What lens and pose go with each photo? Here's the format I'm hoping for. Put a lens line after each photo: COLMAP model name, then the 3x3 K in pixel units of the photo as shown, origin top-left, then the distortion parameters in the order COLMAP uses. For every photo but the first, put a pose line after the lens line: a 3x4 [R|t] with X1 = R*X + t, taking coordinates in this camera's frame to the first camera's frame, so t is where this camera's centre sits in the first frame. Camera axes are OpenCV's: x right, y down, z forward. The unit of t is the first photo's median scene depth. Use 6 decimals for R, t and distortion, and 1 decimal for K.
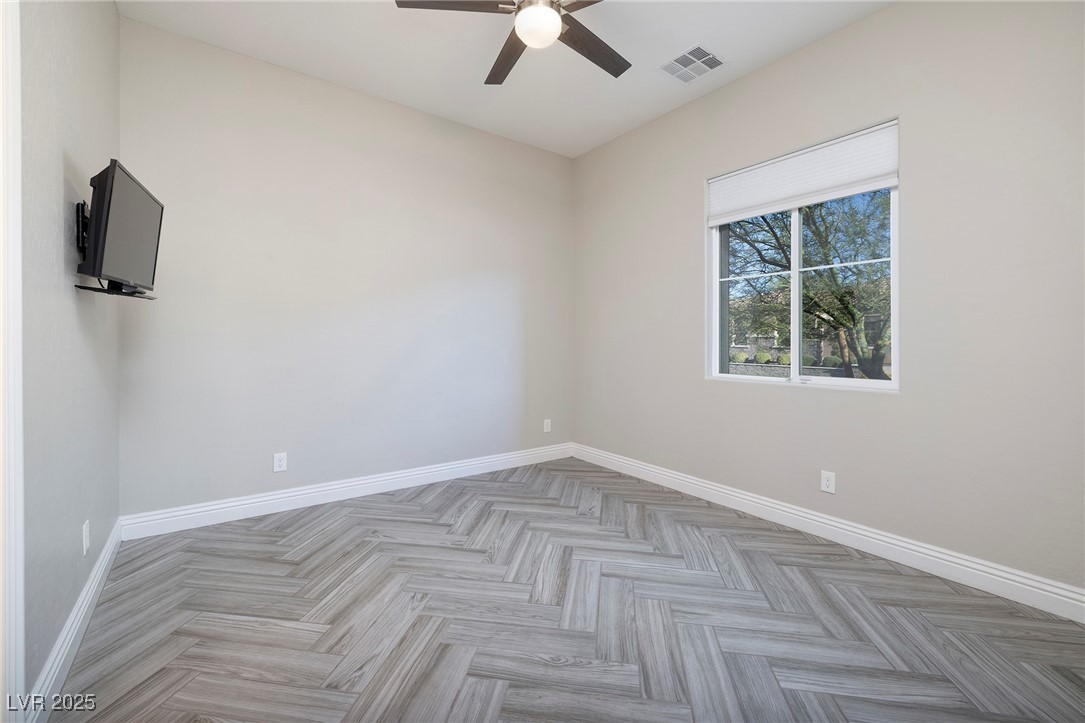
lens RADIAL K [[454.9, 0, 539.9], [0, 454.9, 343.2], [0, 0, 1]] dist [0.000186, -0.000040]
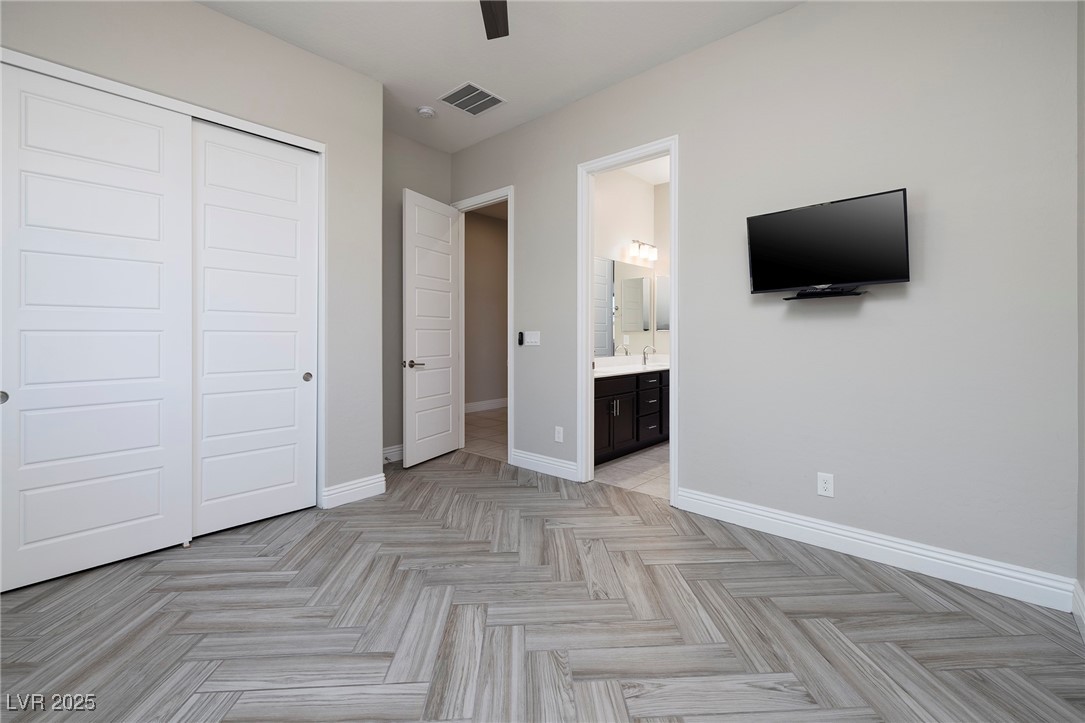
lens RADIAL K [[454.9, 0, 539.9], [0, 454.9, 343.2], [0, 0, 1]] dist [0.000186, -0.000040]
pose [[-0.979053, -0.002488, -0.203591, 0.062246], [-0.007045, 0.999741, 0.021661, 0.000384], [0.203484, 0.022642, -0.978816, 1.945347]]
